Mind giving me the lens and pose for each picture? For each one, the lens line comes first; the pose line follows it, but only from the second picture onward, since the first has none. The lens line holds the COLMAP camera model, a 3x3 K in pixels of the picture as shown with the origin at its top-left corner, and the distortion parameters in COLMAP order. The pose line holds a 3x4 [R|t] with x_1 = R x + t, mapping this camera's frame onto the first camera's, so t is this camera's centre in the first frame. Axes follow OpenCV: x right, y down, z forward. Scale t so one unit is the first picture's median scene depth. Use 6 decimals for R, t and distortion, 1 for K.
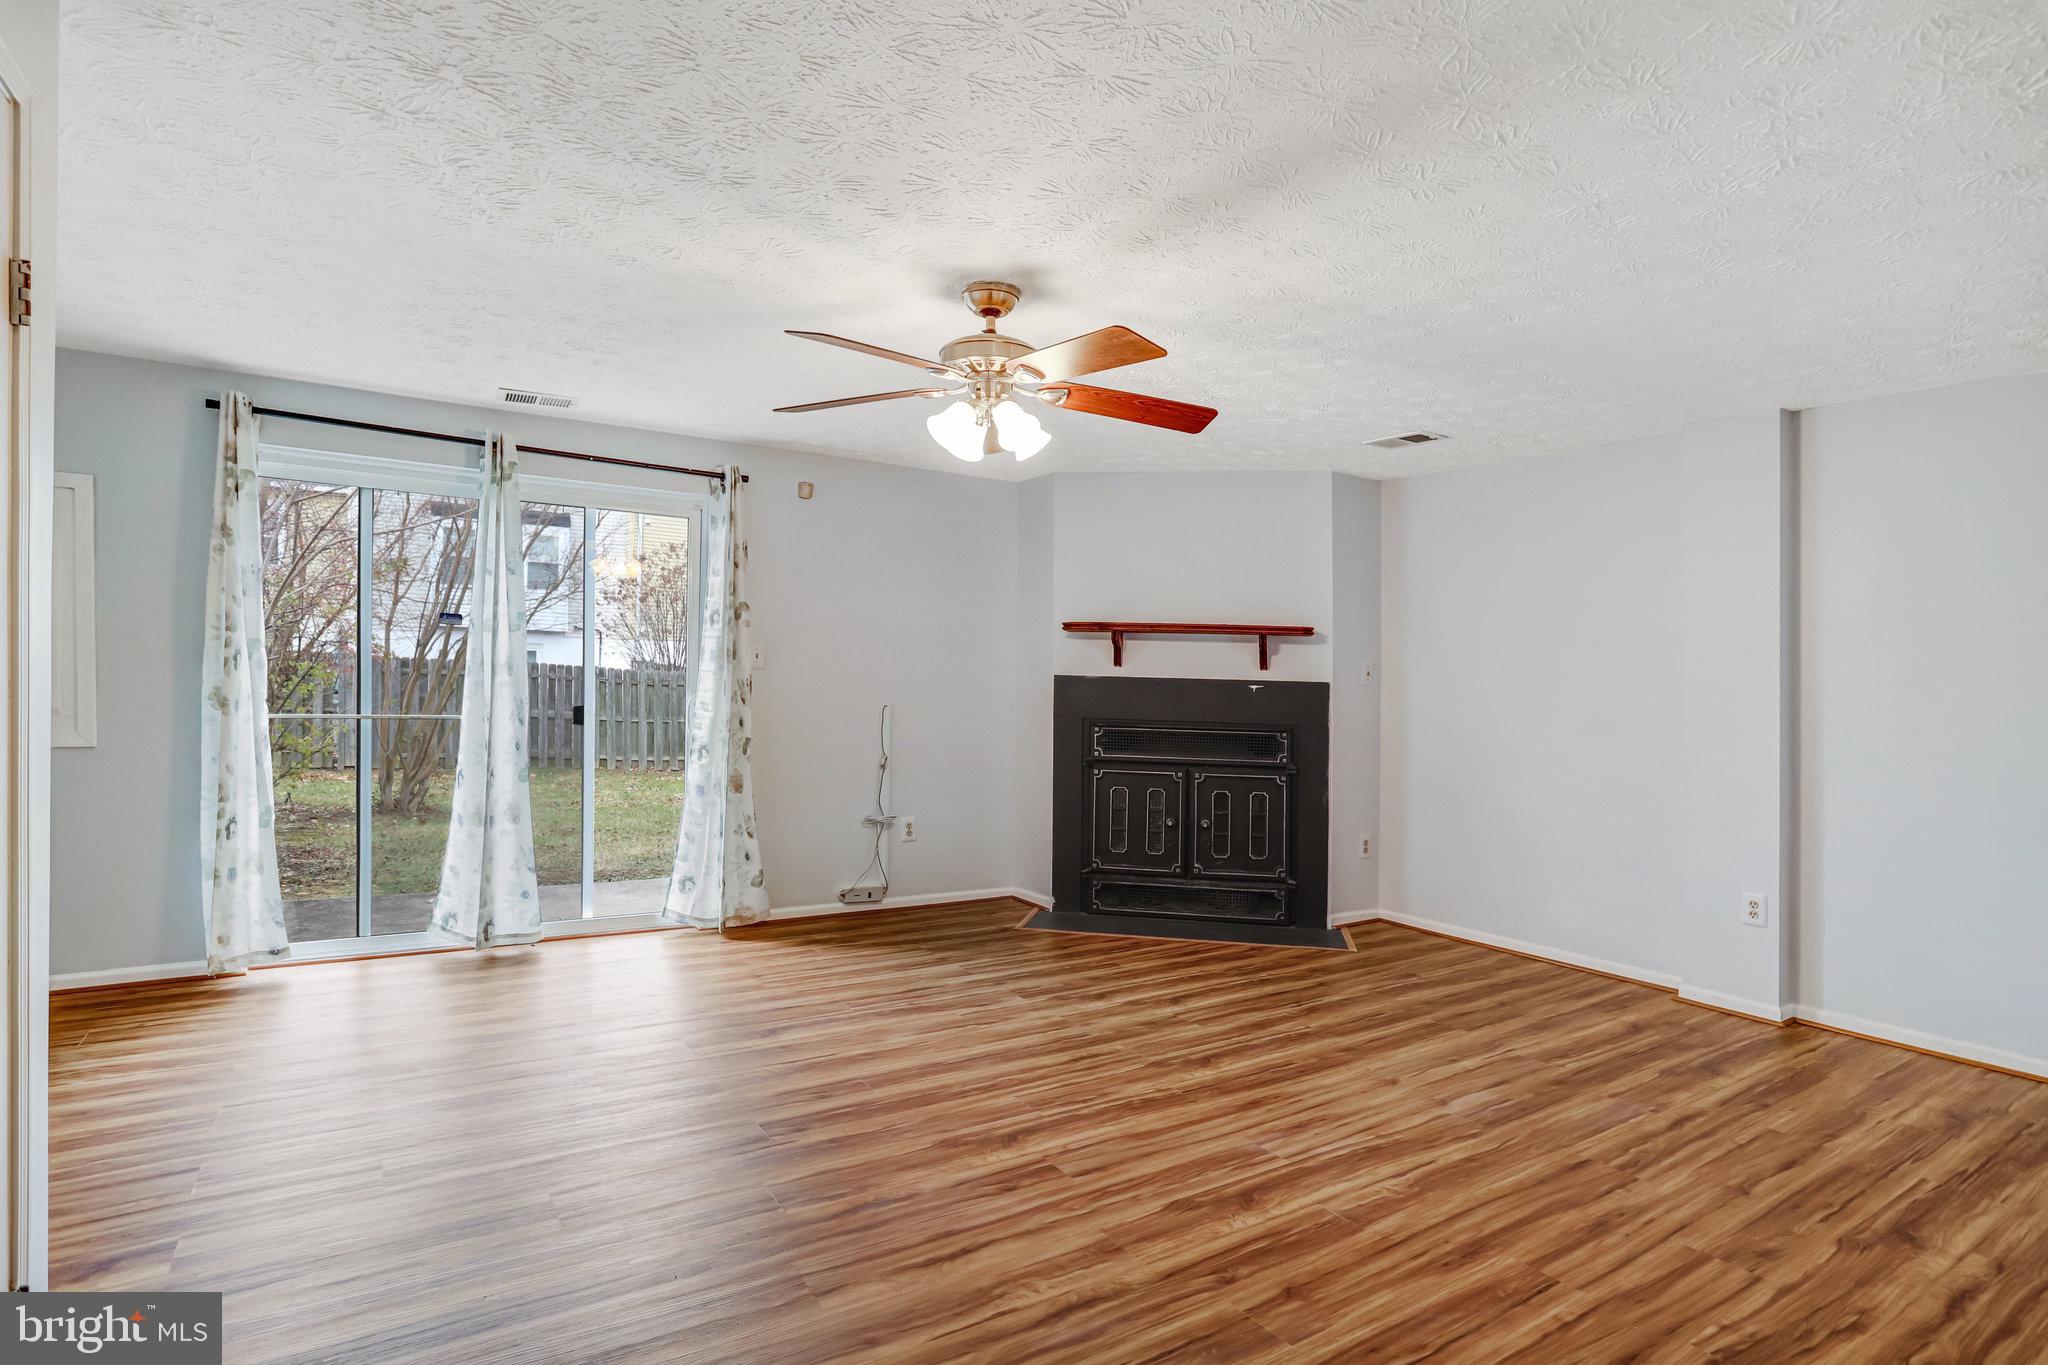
lens RADIAL K [[1054.2, 0, 1075.5], [0, 1054.2, 688.5], [0, 0, 1]] dist [-0.032027, 0.000419]
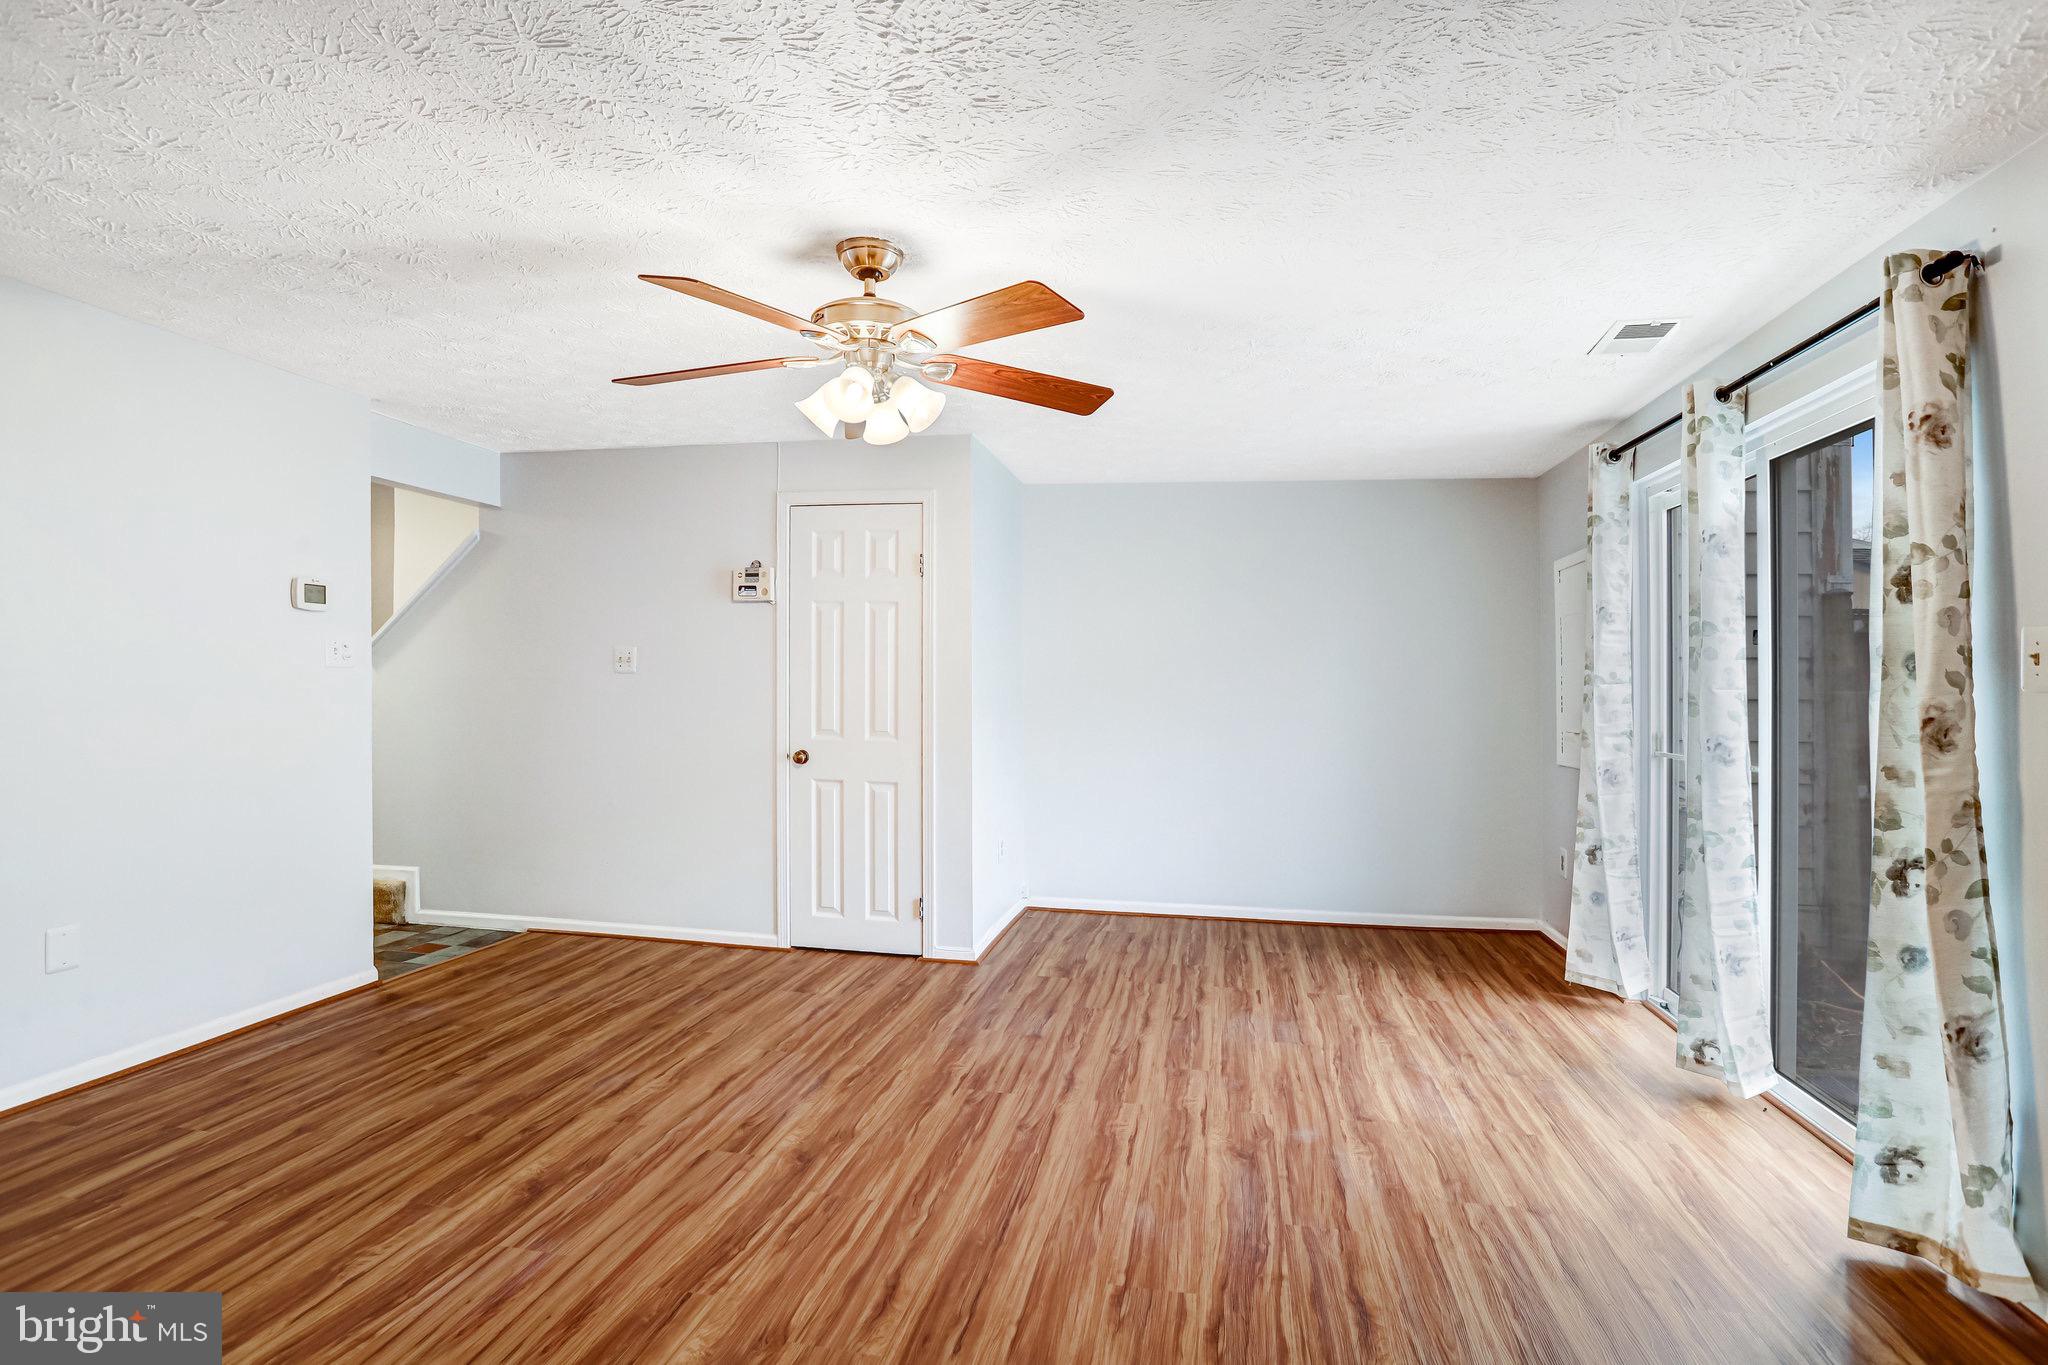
lens RADIAL K [[1021.9, 0, 1018.5], [0, 1021.9, 680.2], [0, 0, 1]] dist [-0.070990, 0.035443]
pose [[-0.721177, -0.043915, -0.691357, 0.415115], [-0.034028, 0.999030, -0.027963, 0.000822], [0.691914, 0.003359, -0.721972, 1.626117]]
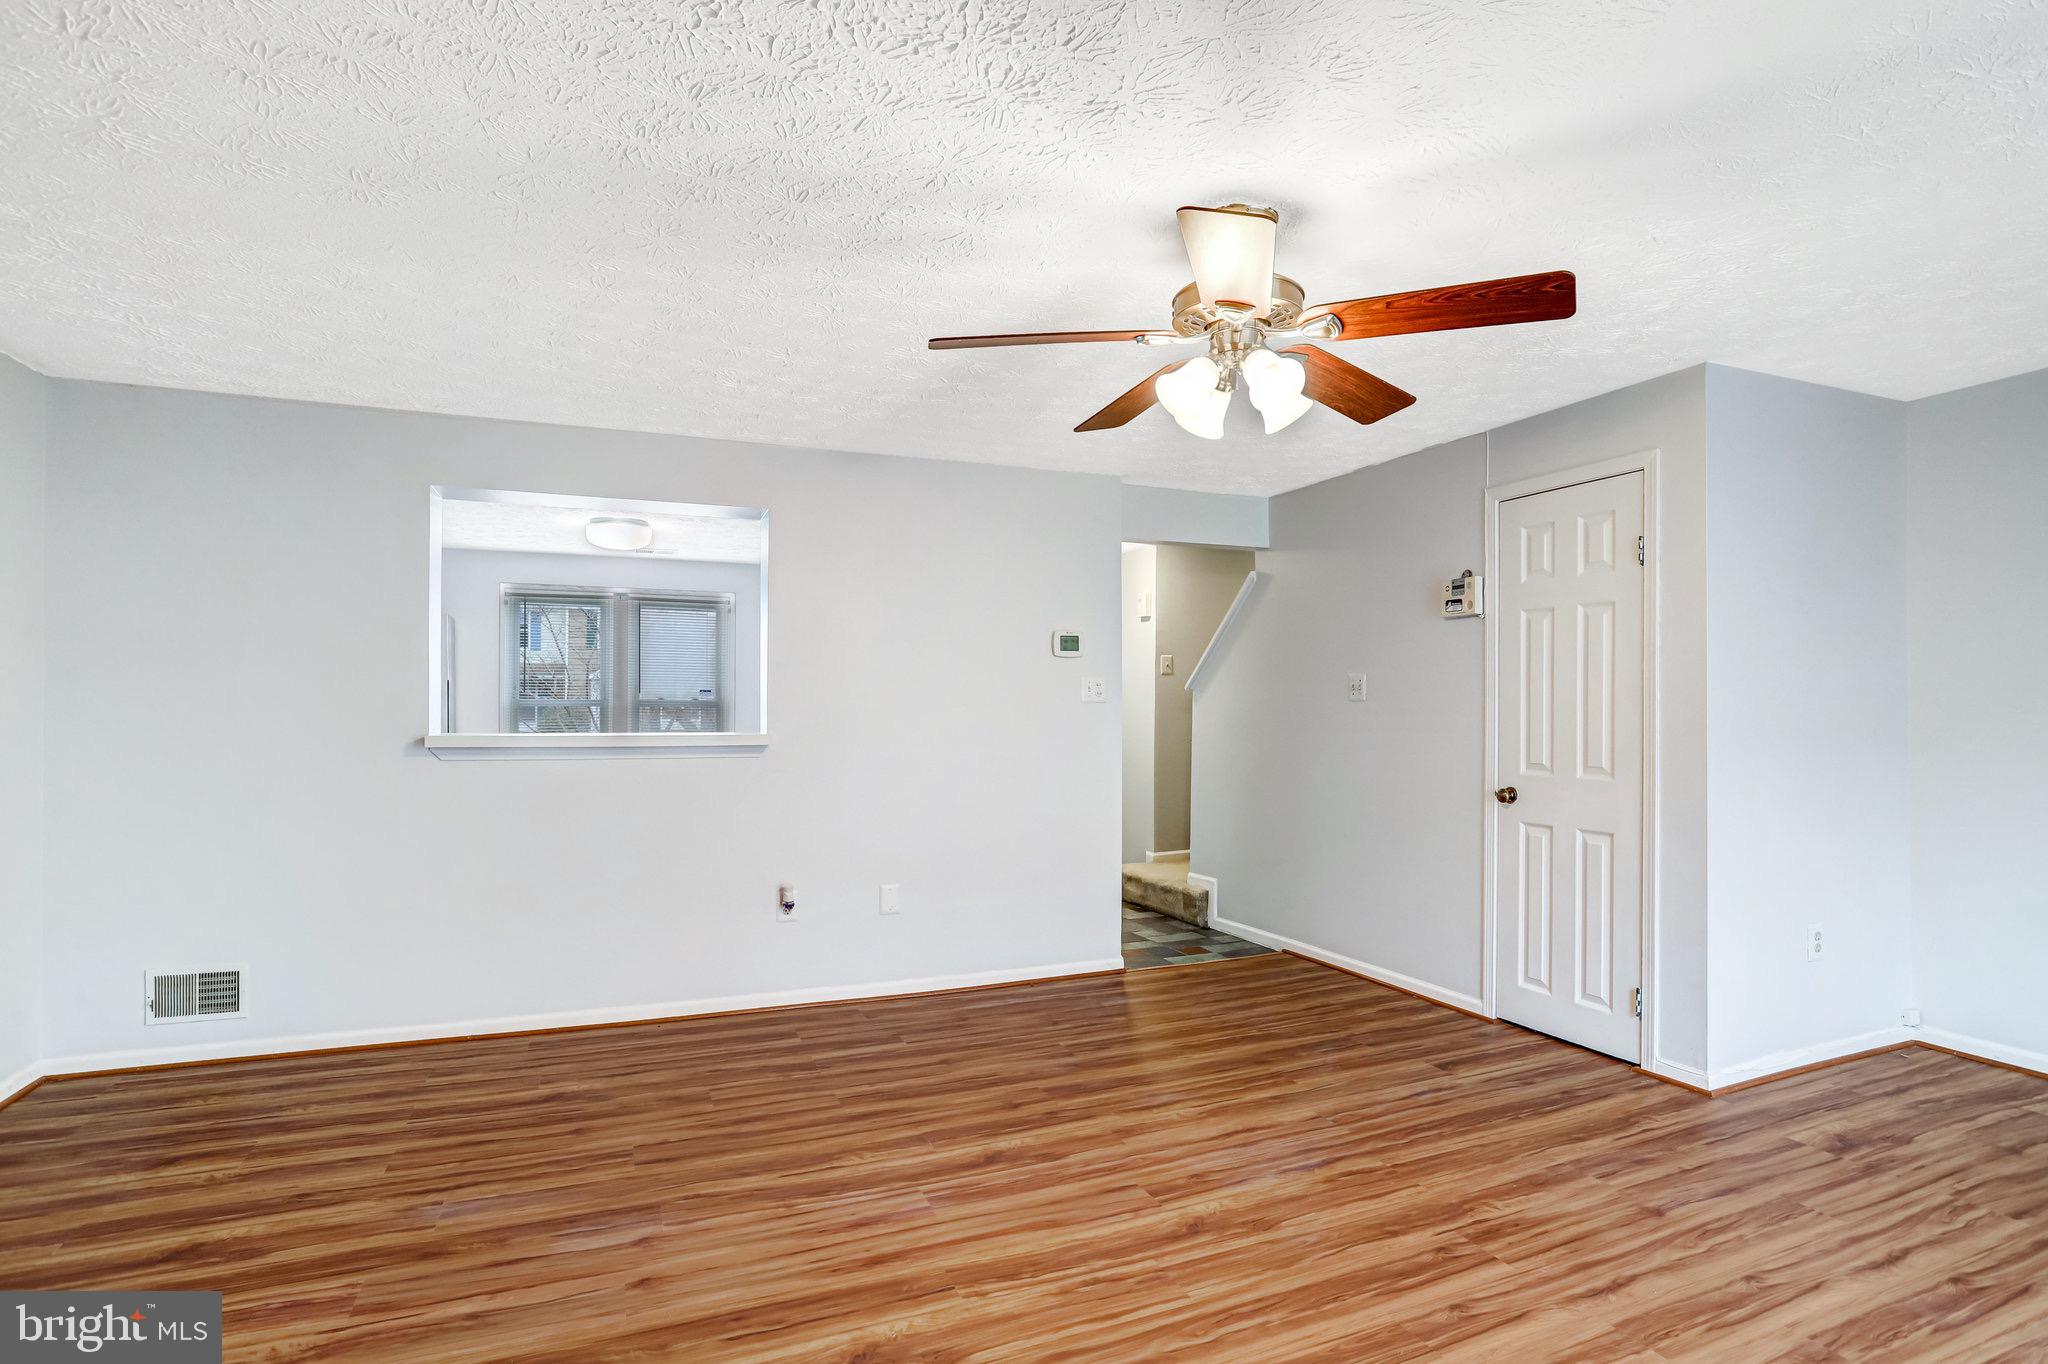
lens RADIAL K [[1038.1, 0, 1038.1], [0, 1038.1, 684.2], [0, 0, 1]] dist [-0.077205, 0.038773]
pose [[-0.977229, -0.019646, 0.211274, -0.094899], [-0.024114, 0.999536, -0.018592, -0.018517], [-0.210811, -0.023264, -0.977250, 1.697737]]
